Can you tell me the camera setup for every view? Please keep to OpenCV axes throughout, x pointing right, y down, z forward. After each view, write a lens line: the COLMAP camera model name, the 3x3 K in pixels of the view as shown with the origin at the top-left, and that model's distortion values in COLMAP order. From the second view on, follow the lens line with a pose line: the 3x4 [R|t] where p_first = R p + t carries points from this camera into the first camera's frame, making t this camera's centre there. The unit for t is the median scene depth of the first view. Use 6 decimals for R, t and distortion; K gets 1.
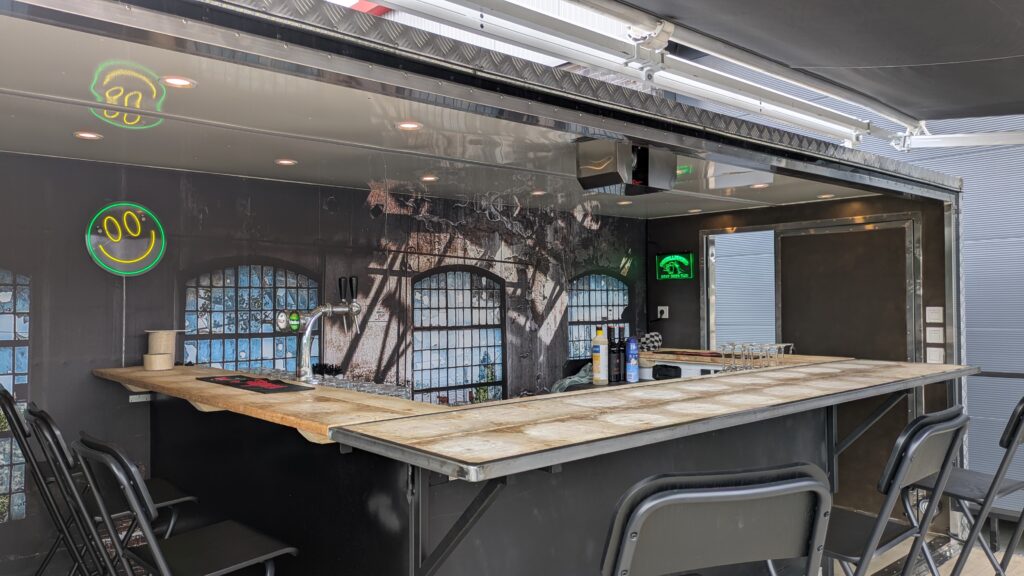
lens RADIAL K [[763.4, 0, 522.0], [0, 763.4, 291.5], [0, 0, 1]] dist [0.048640, 0.001037]
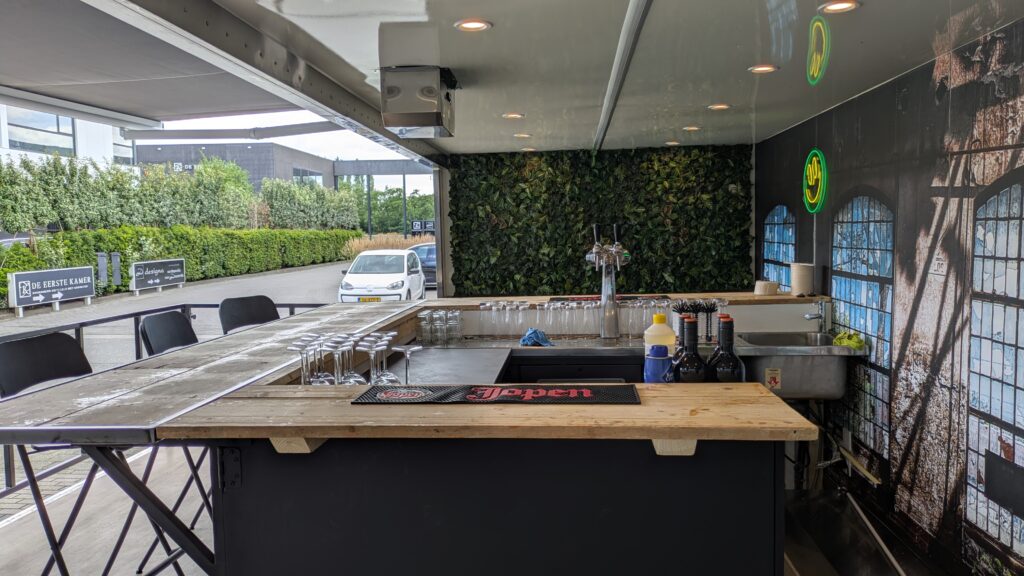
lens RADIAL K [[763.4, 0, 512.5], [0, 763.4, 289.5], [0, 0, 1]] dist [0.048640, 0.001037]
pose [[-0.732789, 0.070377, -0.676807, 0.459261], [0.027824, 0.996904, 0.073536, -0.003423], [0.679887, 0.035055, -0.732479, 1.168759]]
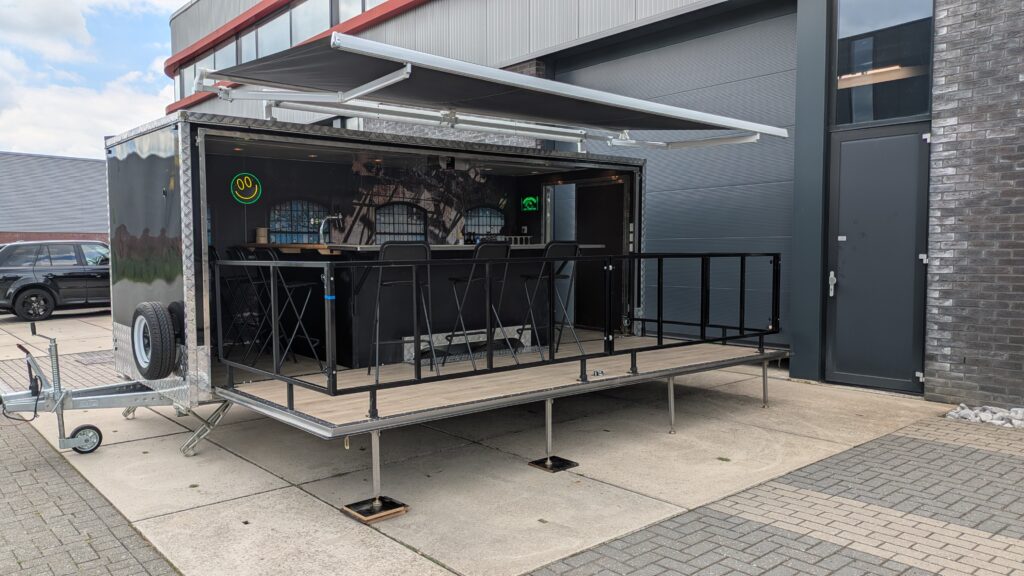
lens RADIAL K [[763.4, 0, 502.5], [0, 763.4, 289.4], [0, 0, 1]] dist [0.048640, 0.001037]
pose [[0.998464, 0.011075, -0.054279, 0.297825], [-0.007140, 0.997368, 0.072159, 0.048390], [0.054936, -0.071661, 0.995915, -0.983407]]
